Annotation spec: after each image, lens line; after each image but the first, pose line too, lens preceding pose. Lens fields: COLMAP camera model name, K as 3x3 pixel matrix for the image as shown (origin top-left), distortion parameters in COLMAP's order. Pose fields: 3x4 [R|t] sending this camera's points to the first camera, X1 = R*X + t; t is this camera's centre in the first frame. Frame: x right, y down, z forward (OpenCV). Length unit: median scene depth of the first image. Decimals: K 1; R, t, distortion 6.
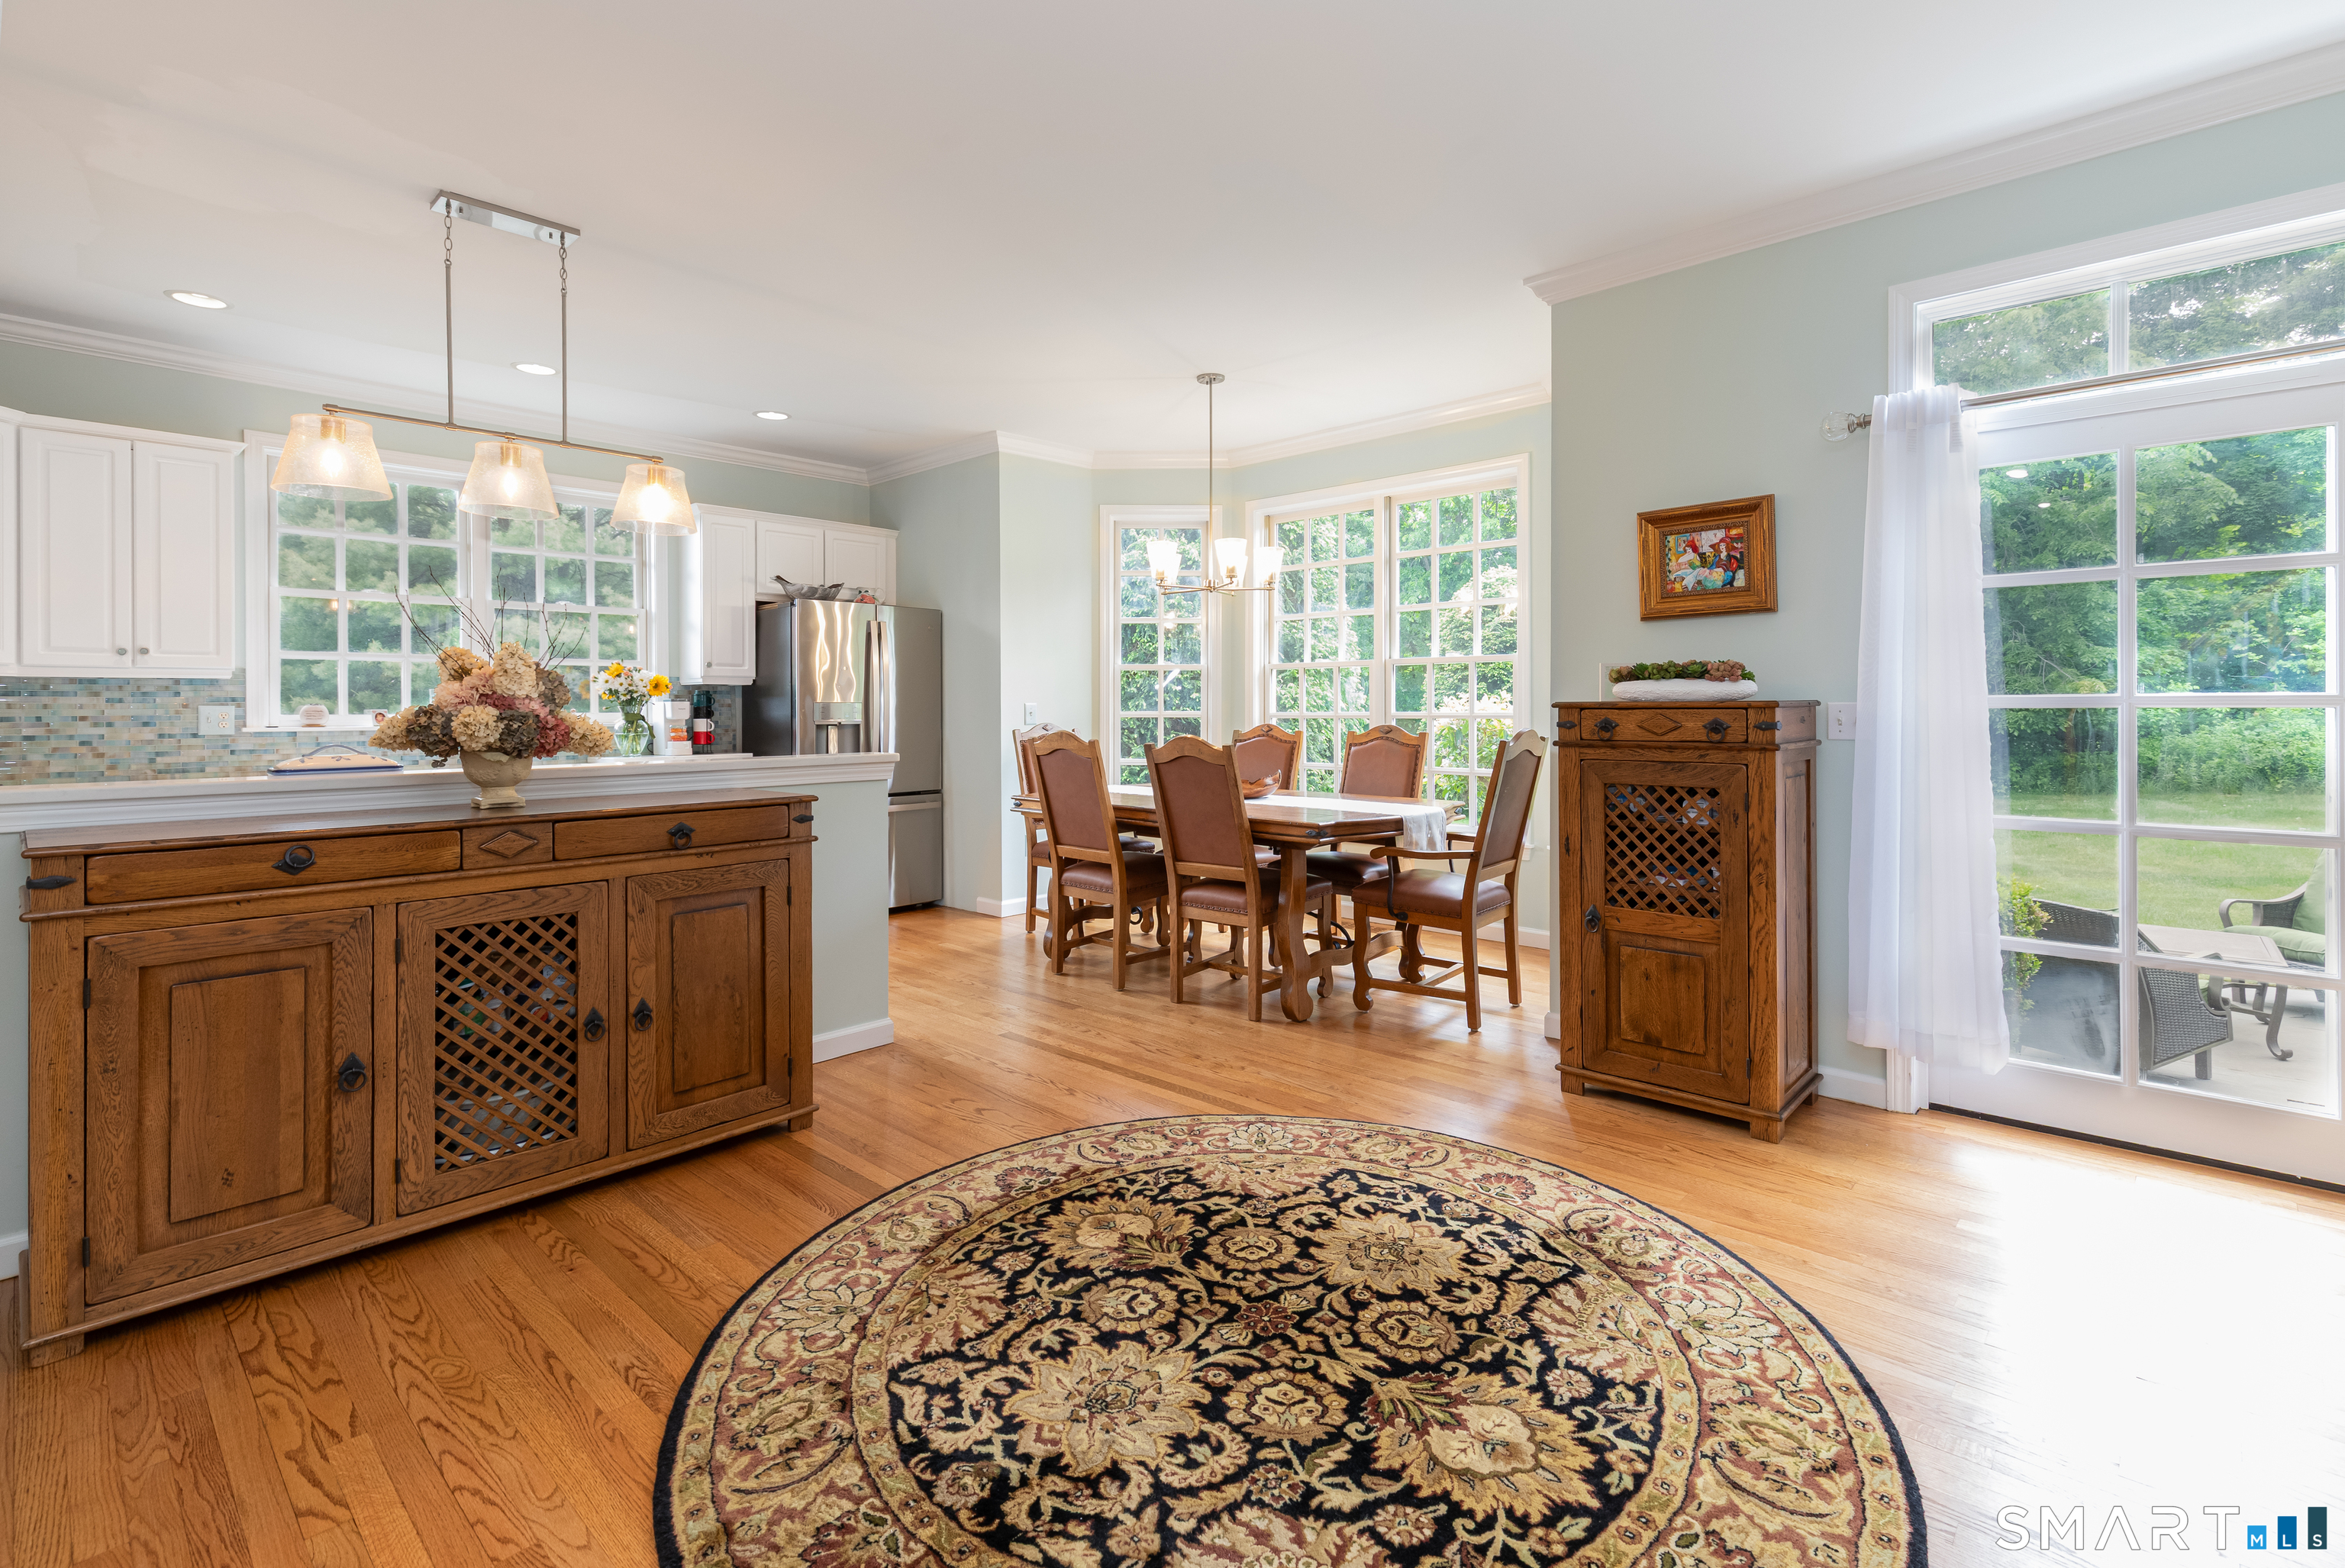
lens RADIAL K [[1068.5, 0, 1167.8], [0, 1068.5, 708.8], [0, 0, 1]] dist [0.002669, 0.000407]
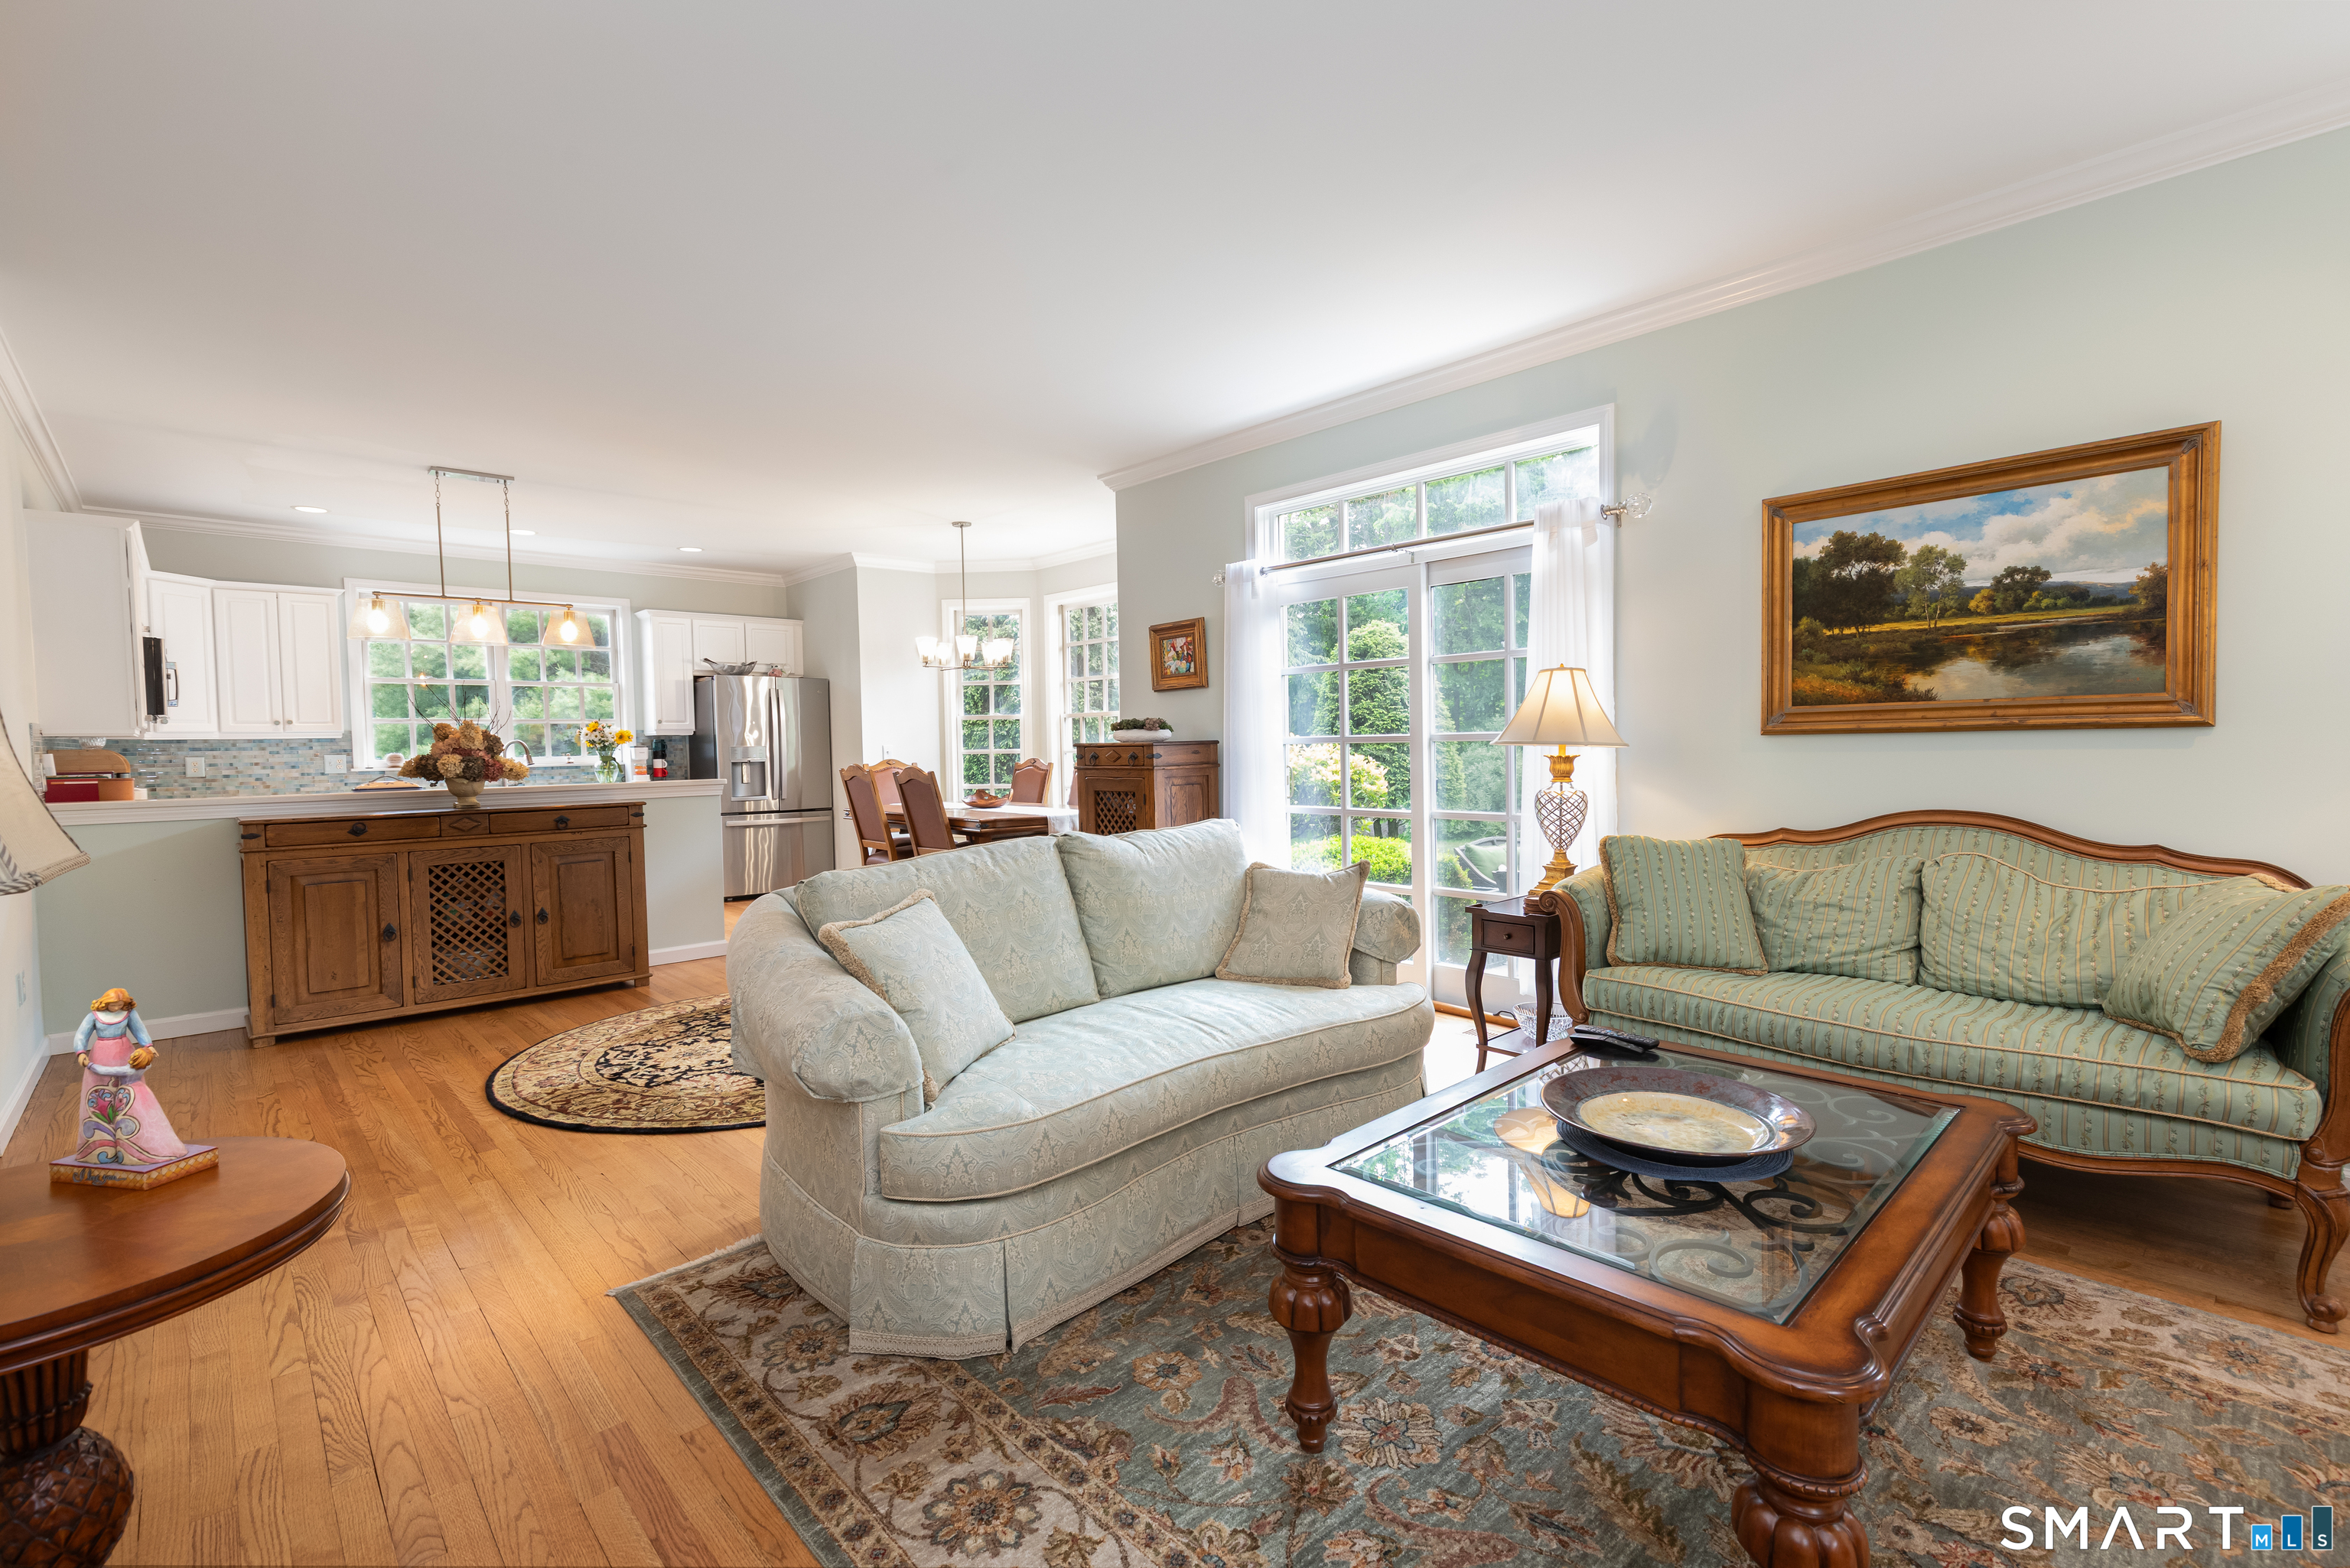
lens RADIAL K [[1037.2, 0, 1175.0], [0, 1037.2, 784.0], [0, 0, 1]] dist [-0.000377, -0.000125]
pose [[0.997975, -0.011230, -0.062602, 0.704549], [0.013668, 0.999159, 0.038648, -0.003590], [0.062116, -0.039425, 0.997290, -0.714600]]
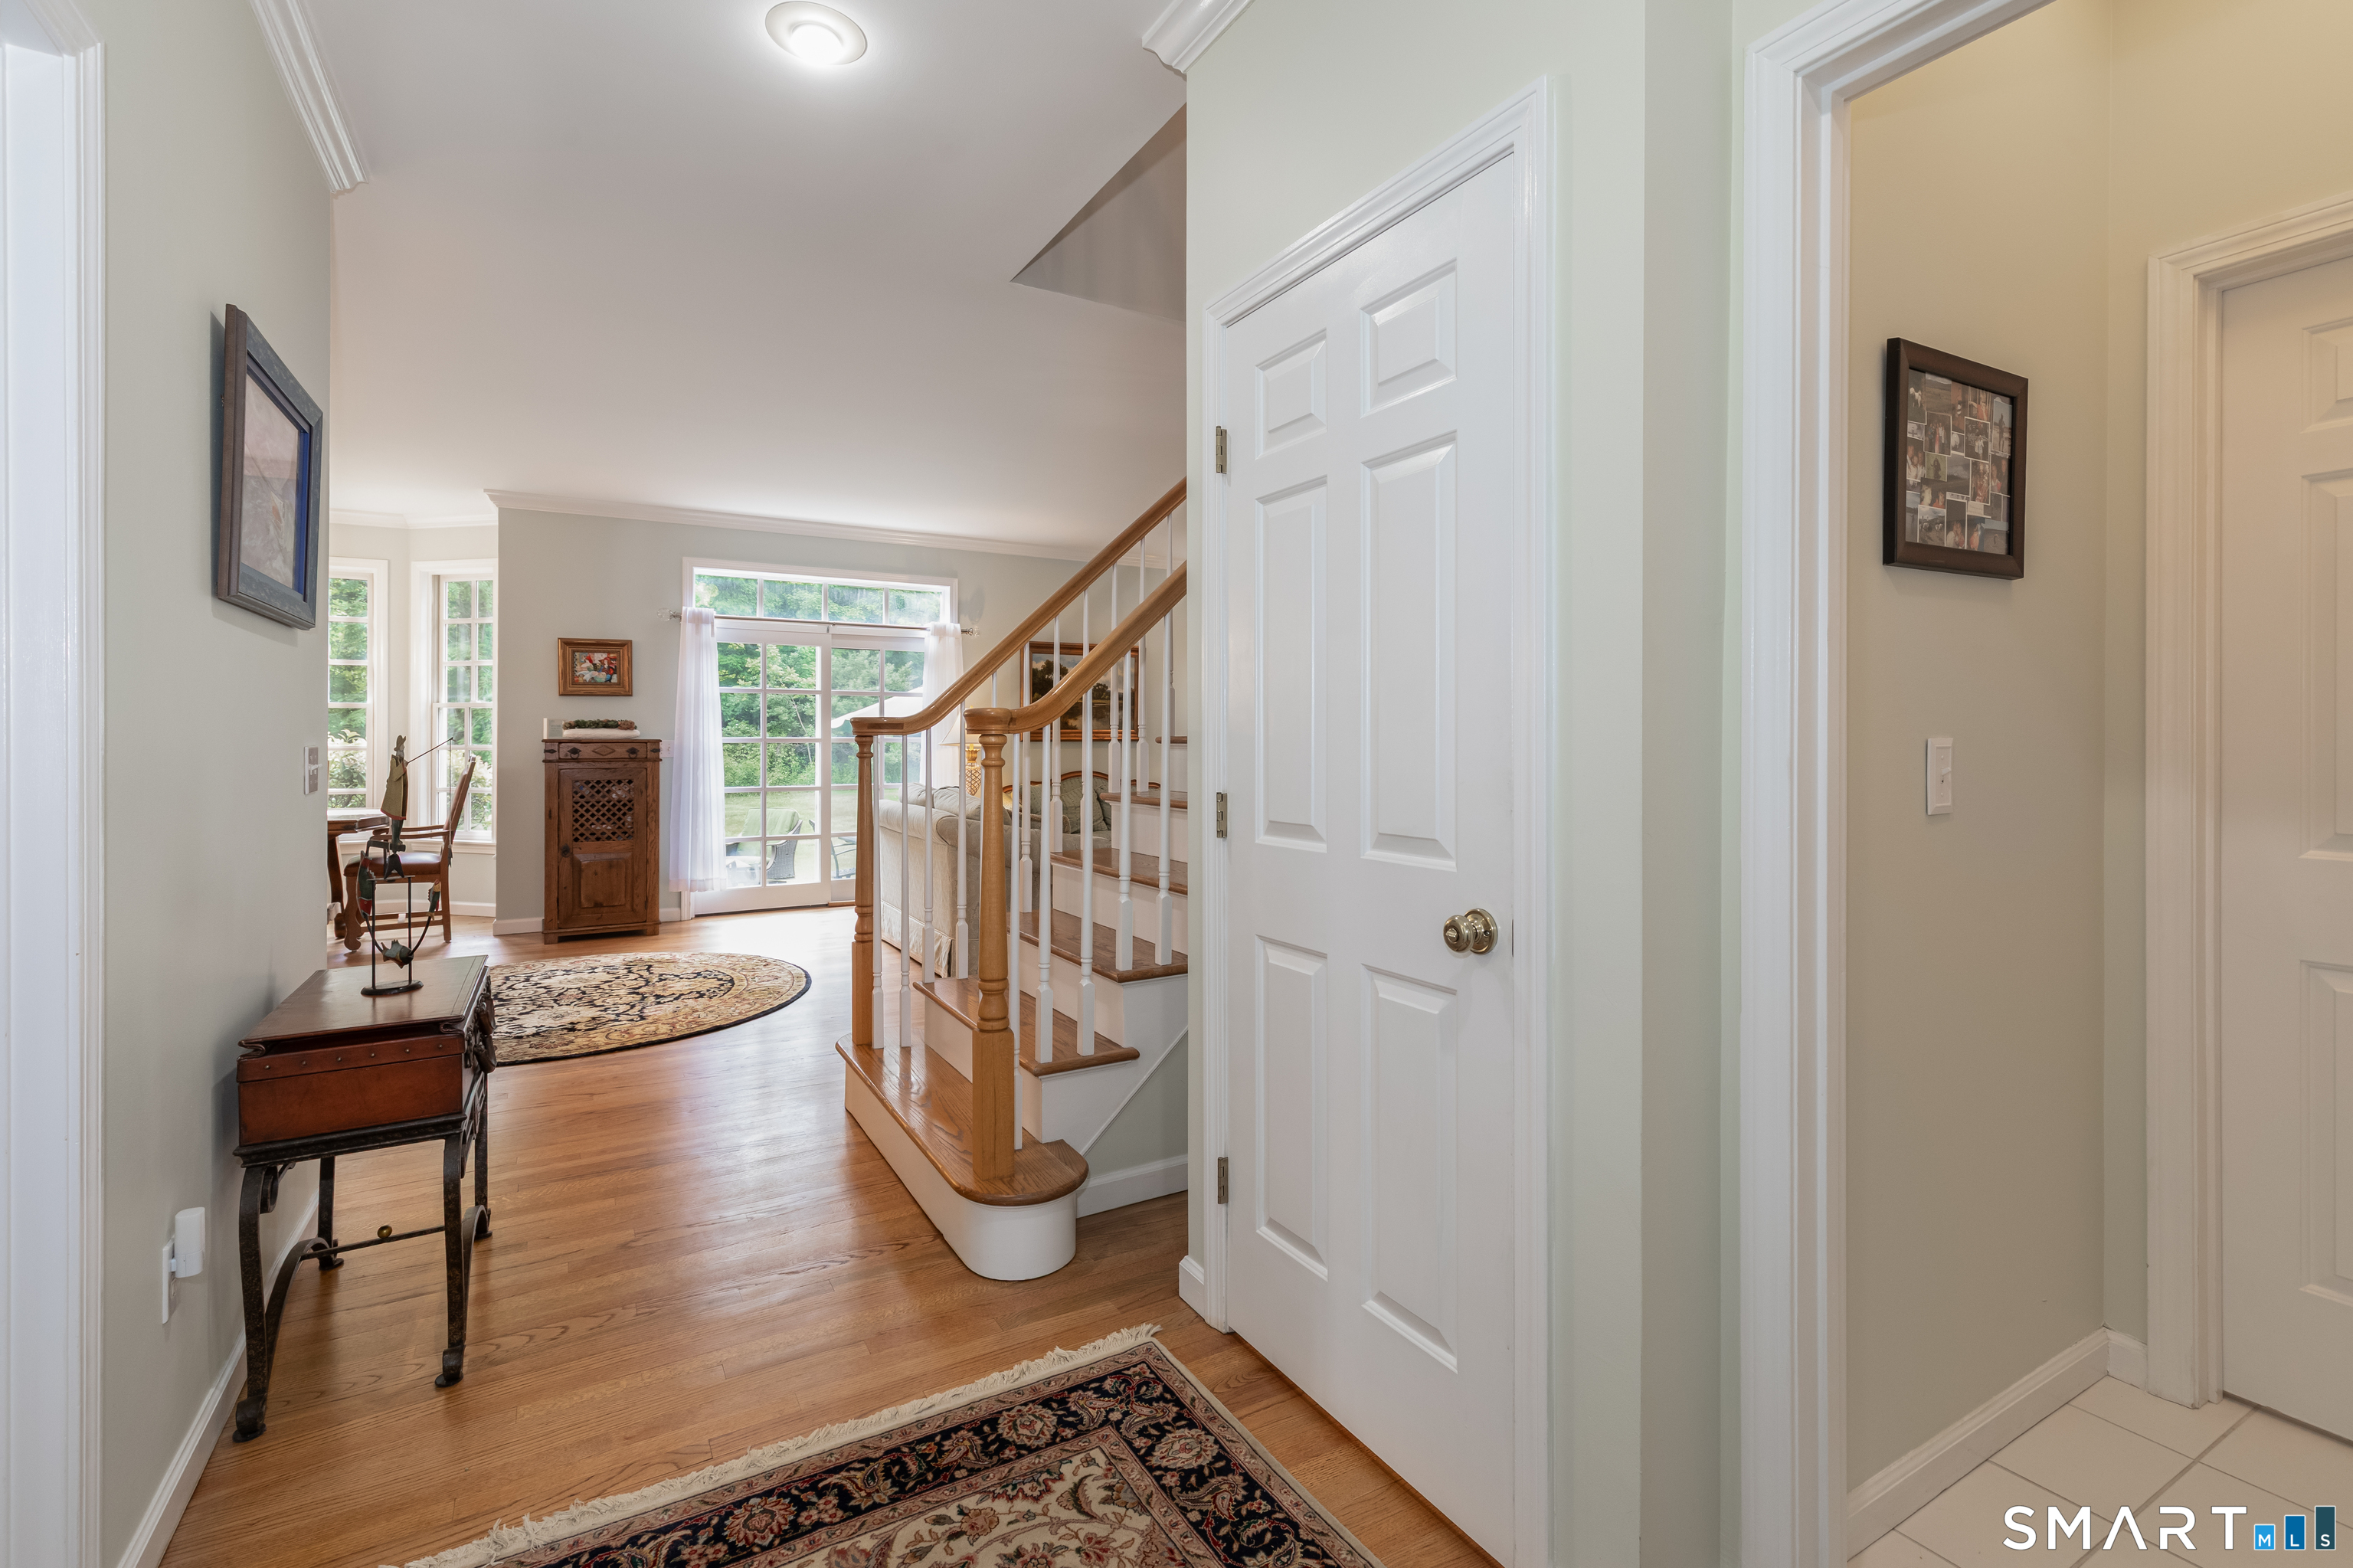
lens RADIAL K [[1074.1, 0, 1188.9], [0, 1074.1, 742.6], [0, 0, 1]] dist [0.016524, 0.000124]
pose [[0.278567, 0.003188, 0.960411, -1.302129], [0.003244, 0.999986, -0.004260, 0.013077], [-0.960411, 0.004302, 0.278553, -0.708646]]
